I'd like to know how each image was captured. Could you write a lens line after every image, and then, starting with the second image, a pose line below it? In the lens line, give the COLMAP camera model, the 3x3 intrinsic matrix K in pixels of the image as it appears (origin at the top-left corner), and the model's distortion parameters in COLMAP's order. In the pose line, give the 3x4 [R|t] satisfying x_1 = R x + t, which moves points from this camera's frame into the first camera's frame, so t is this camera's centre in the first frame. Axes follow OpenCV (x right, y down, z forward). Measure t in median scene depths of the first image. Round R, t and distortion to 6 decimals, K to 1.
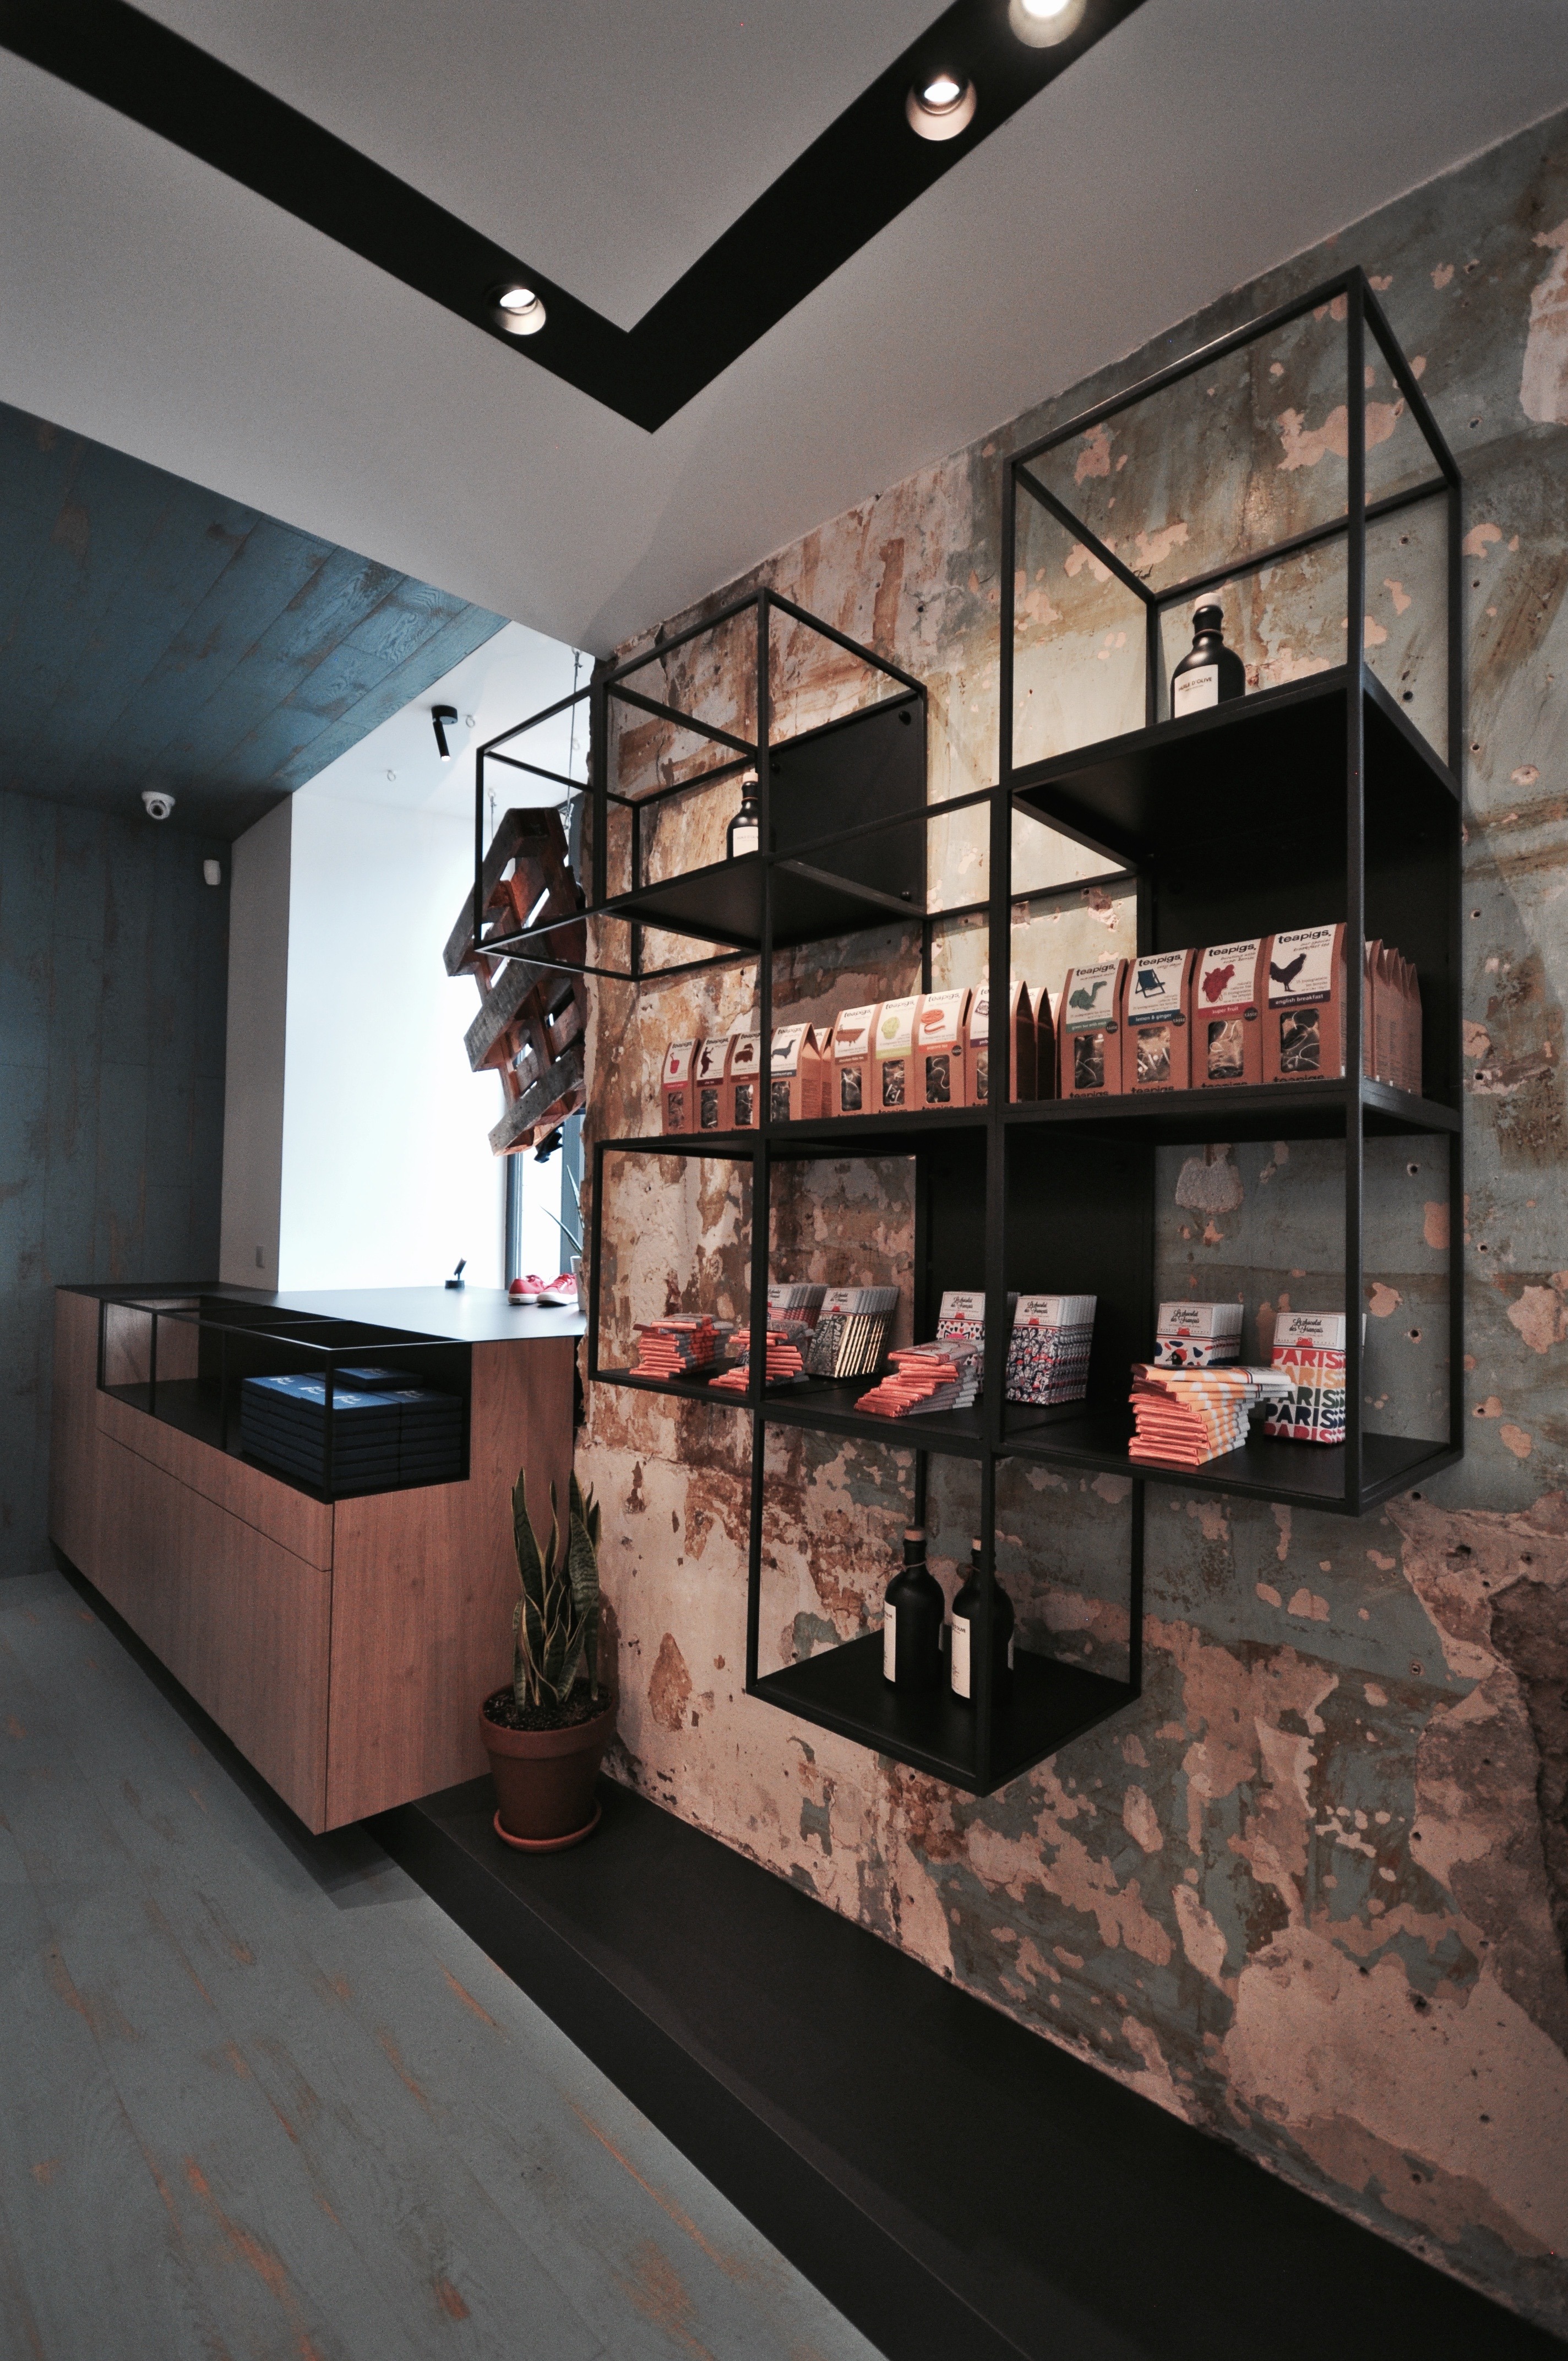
lens RADIAL K [[1030.3, 0, 784.0], [0, 1030.3, 1180.5], [0, 0, 1]] dist [-0.000264, -0.000043]
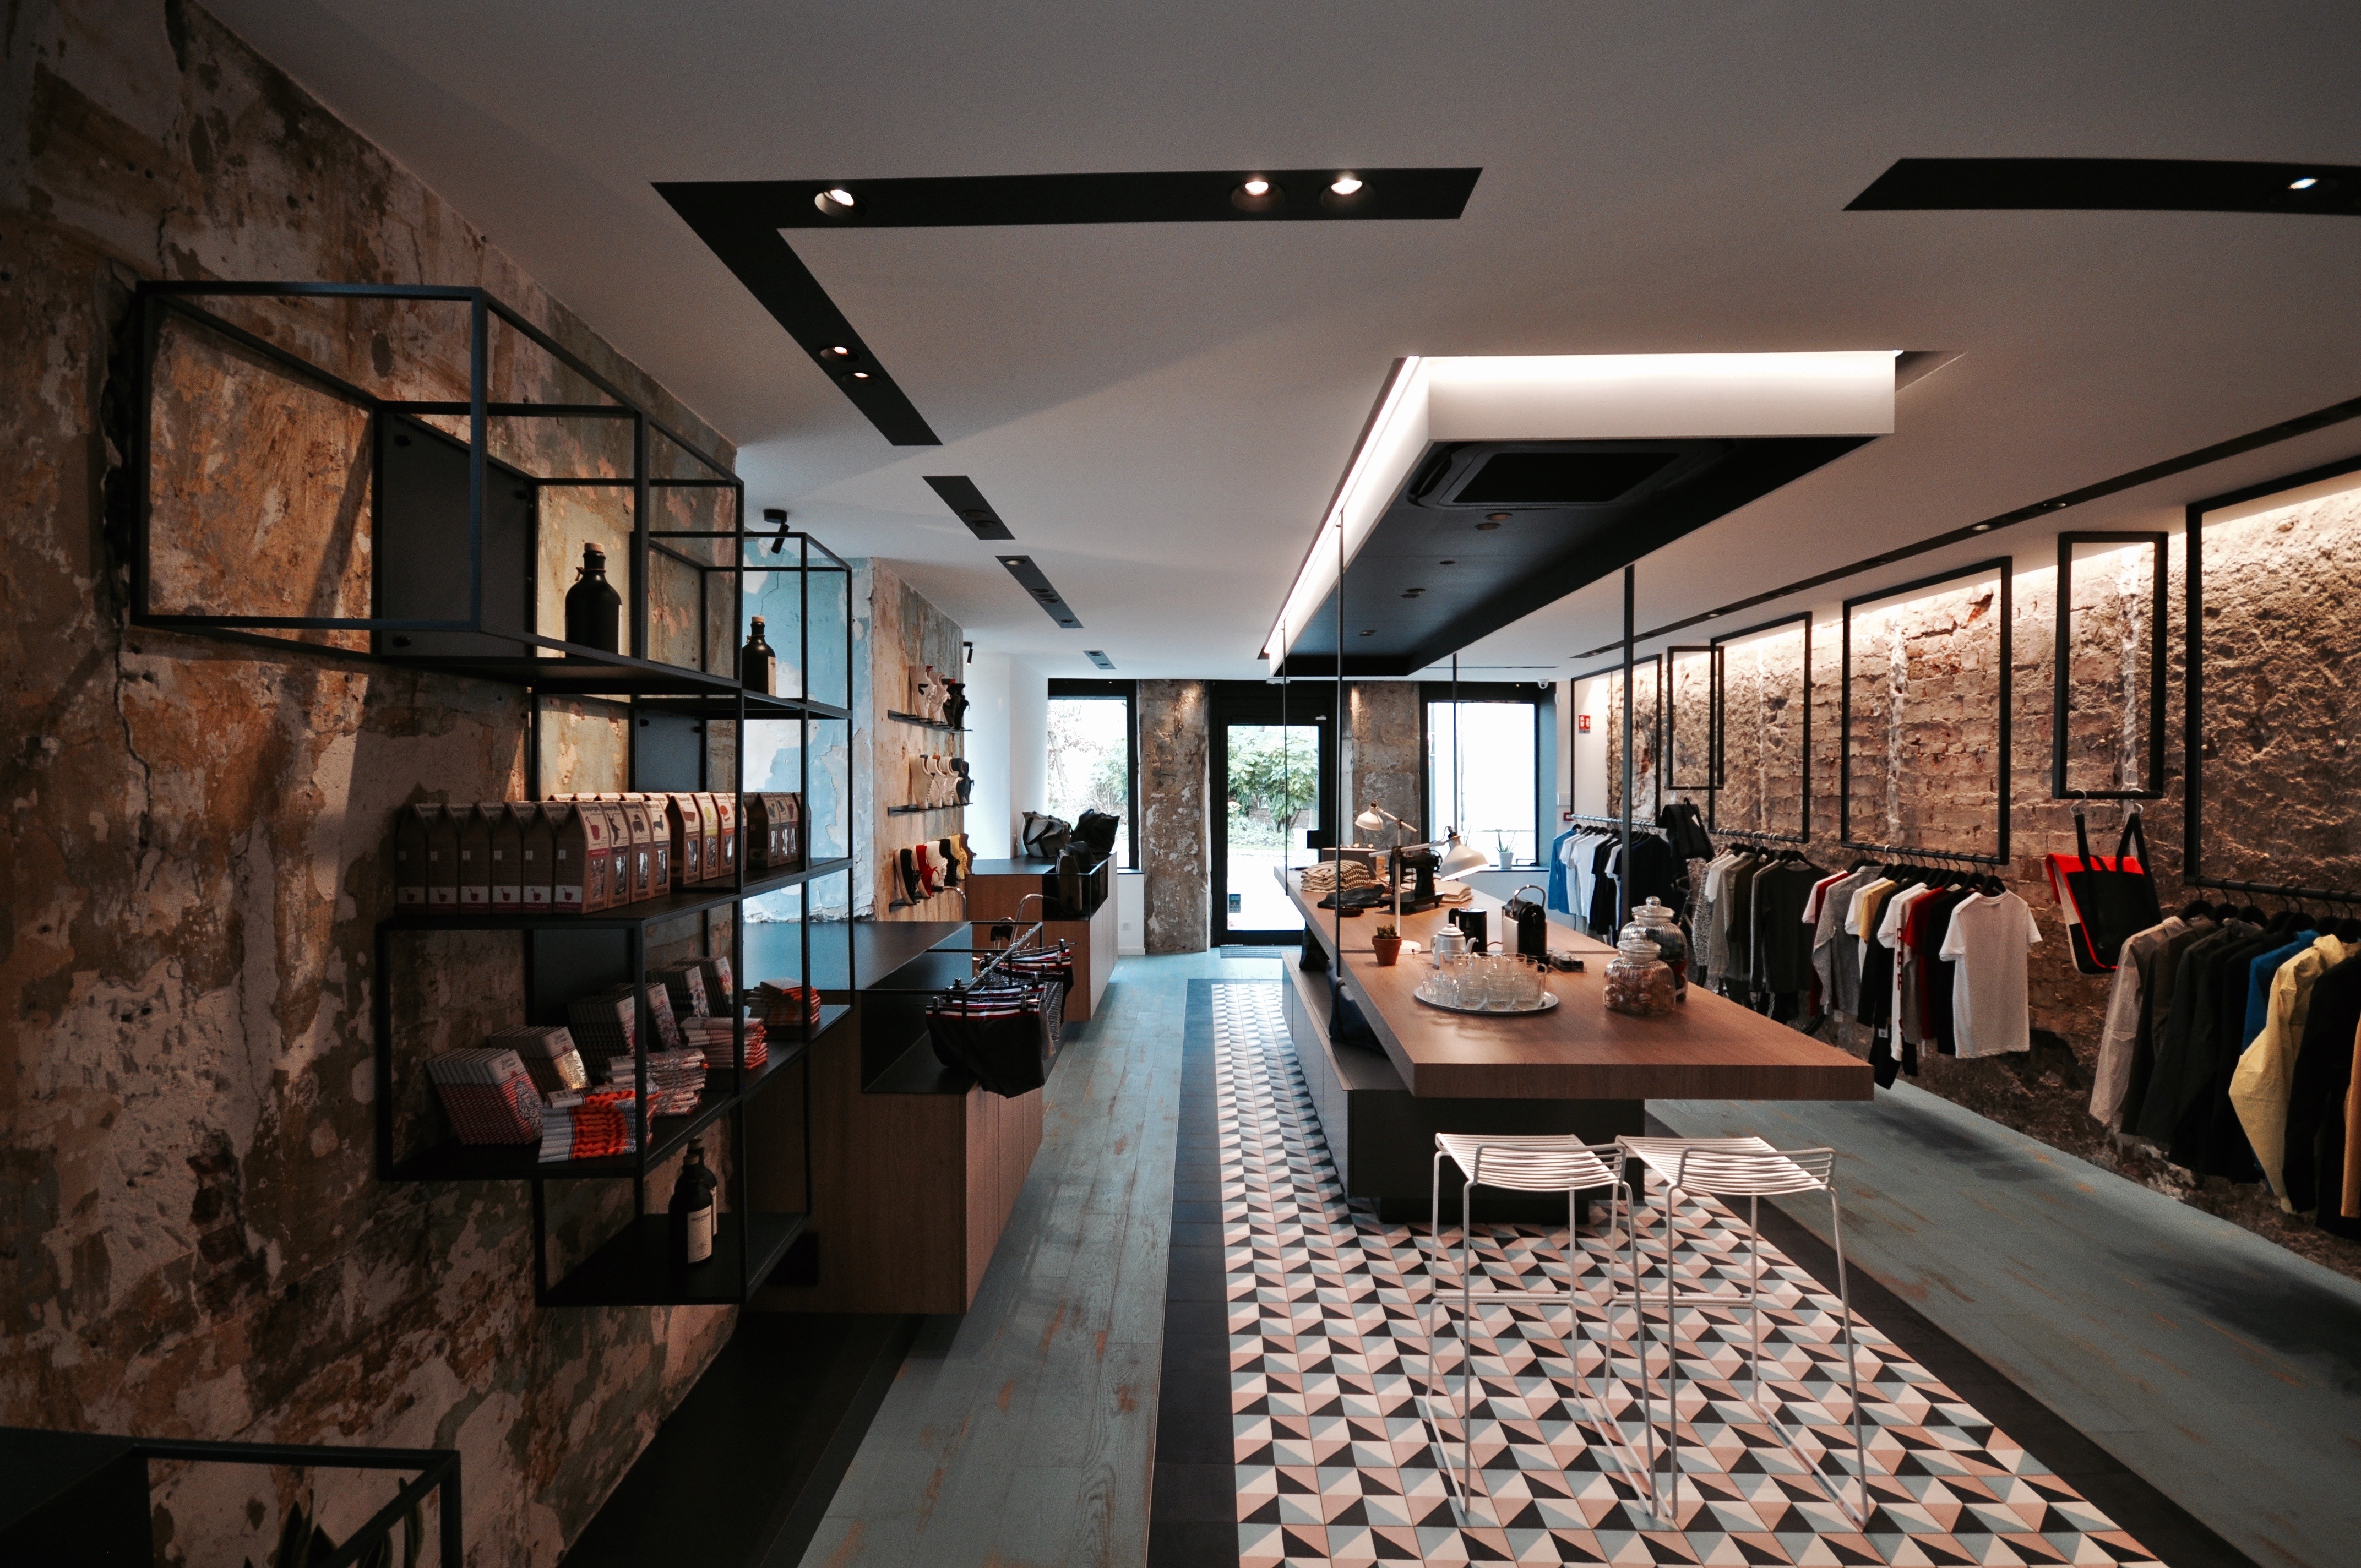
lens RADIAL K [[1002.8, 0, 1180.5], [0, 1002.8, 784.0], [0, 0, 1]] dist [0.012332, -0.012301]
pose [[-0.699126, -0.005392, 0.714978, -1.029520], [-0.027032, 0.999456, -0.018895, -0.135155], [-0.714487, -0.032538, -0.698891, 1.130472]]
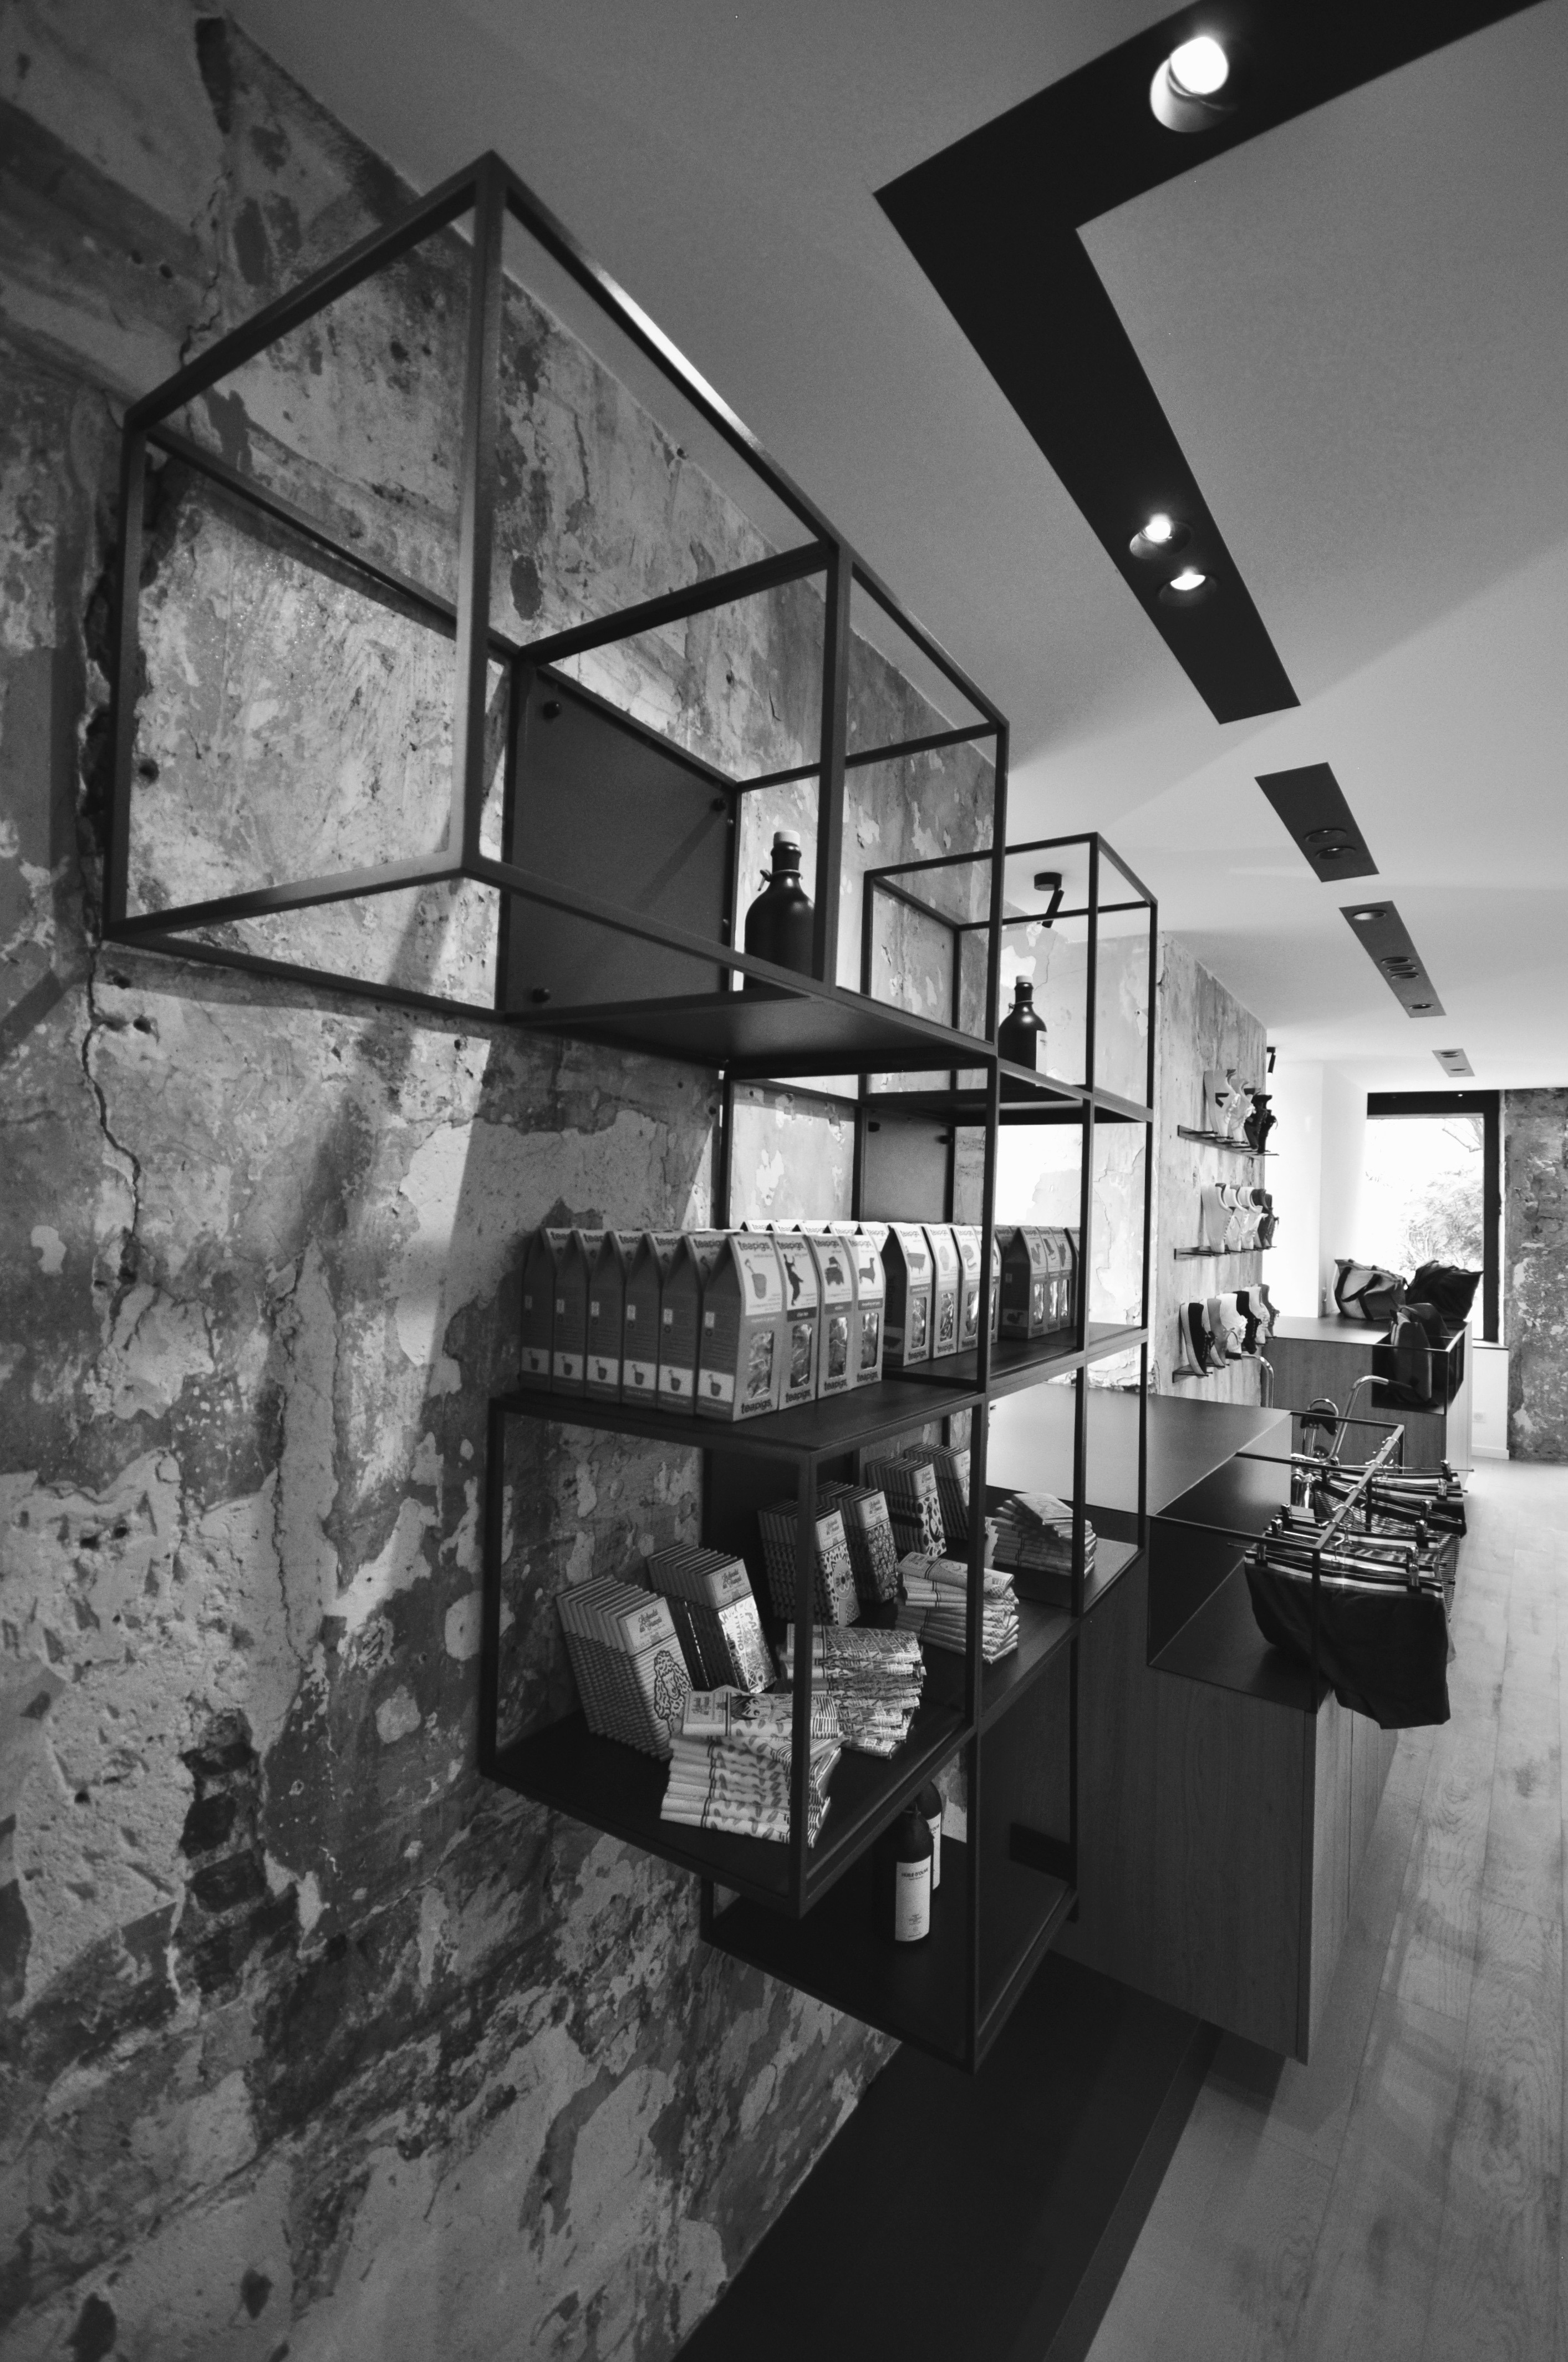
lens RADIAL K [[1003.1, 0, 775.7], [0, 1003.1, 1197.4], [0, 0, 1]] dist [0.012332, -0.012301]
pose [[-0.136953, -0.000534, 0.990577, -0.587438], [-0.063844, 0.997925, -0.008289, -0.138502], [-0.988518, -0.064377, -0.136703, 0.953743]]
